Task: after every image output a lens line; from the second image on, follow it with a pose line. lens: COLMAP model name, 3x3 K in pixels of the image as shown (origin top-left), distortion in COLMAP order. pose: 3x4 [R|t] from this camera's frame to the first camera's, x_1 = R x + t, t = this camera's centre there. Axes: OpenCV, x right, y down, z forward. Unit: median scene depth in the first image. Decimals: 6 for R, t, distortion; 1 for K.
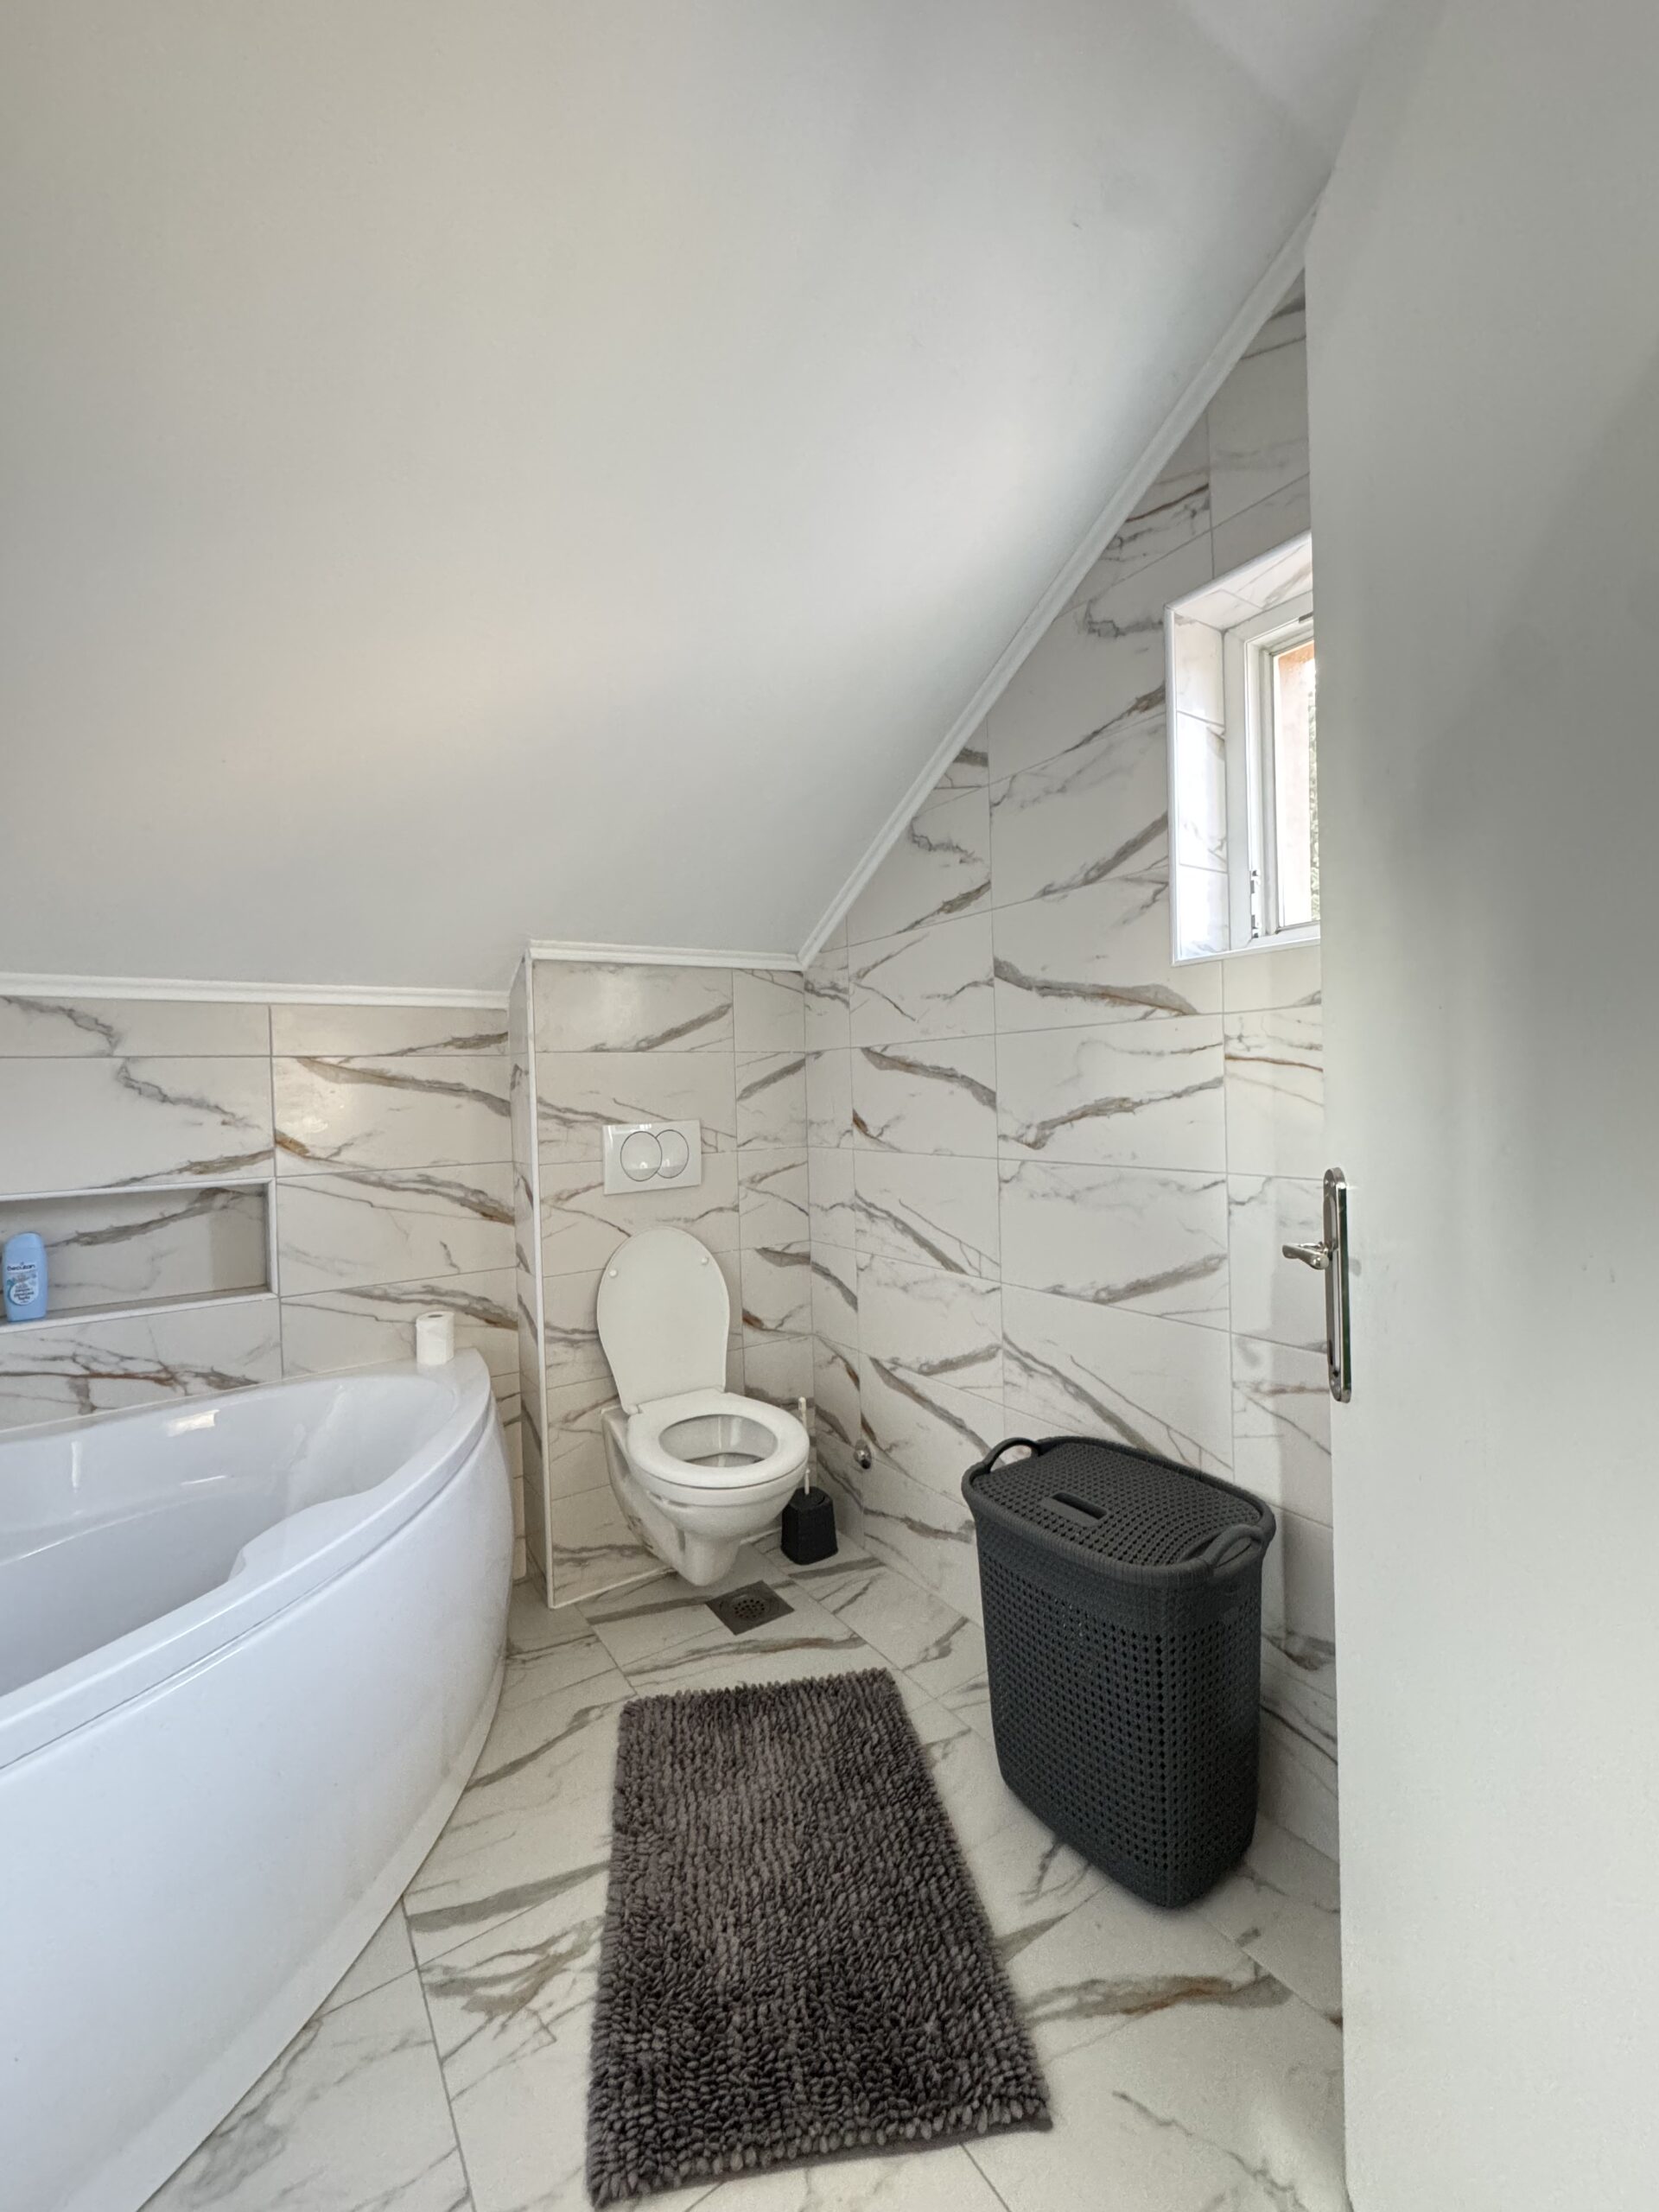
lens RADIAL K [[900.0, 0, 832.5], [0, 900.0, 1101.5], [0, 0, 1]] dist [-0.002453, 0.000244]
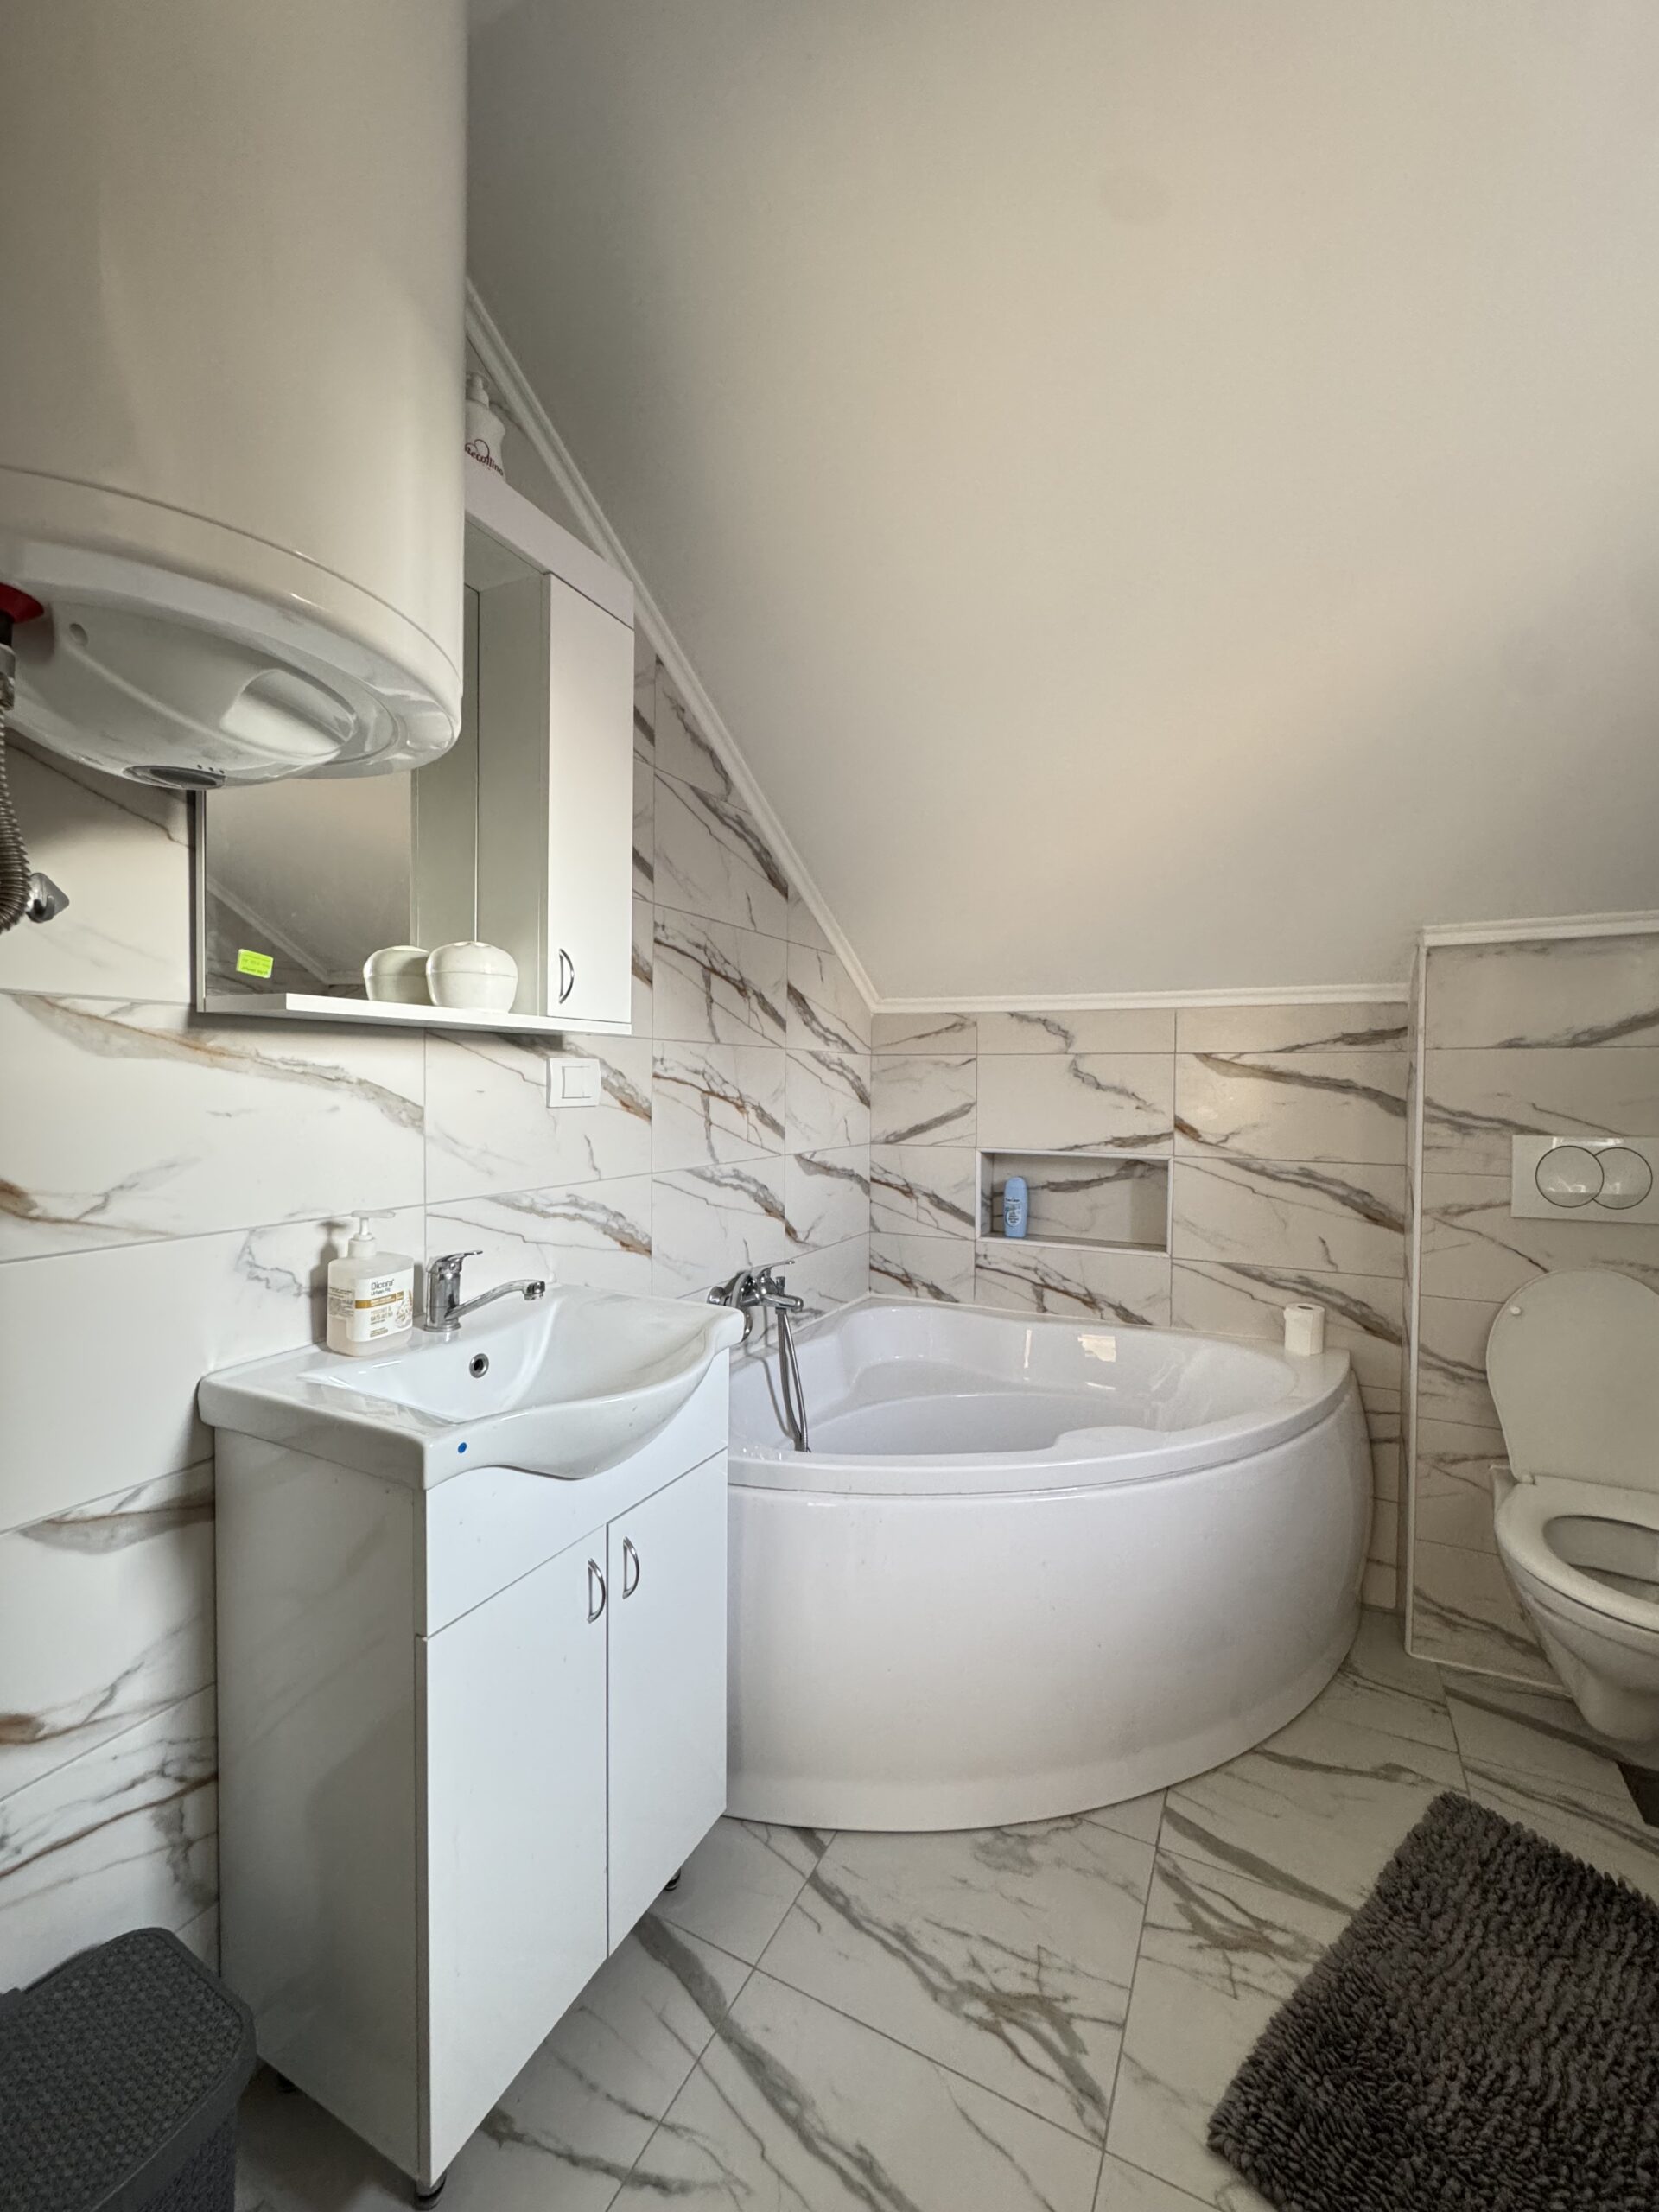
lens RADIAL K [[900.0, 0, 843.6], [0, 900.0, 1101.3], [0, 0, 1]] dist [-0.002453, 0.000244]
pose [[0.505326, 0.049792, -0.861491, 0.177225], [-0.037027, 0.998666, 0.036001, -0.013938], [0.862134, 0.013707, 0.506495, 0.031988]]
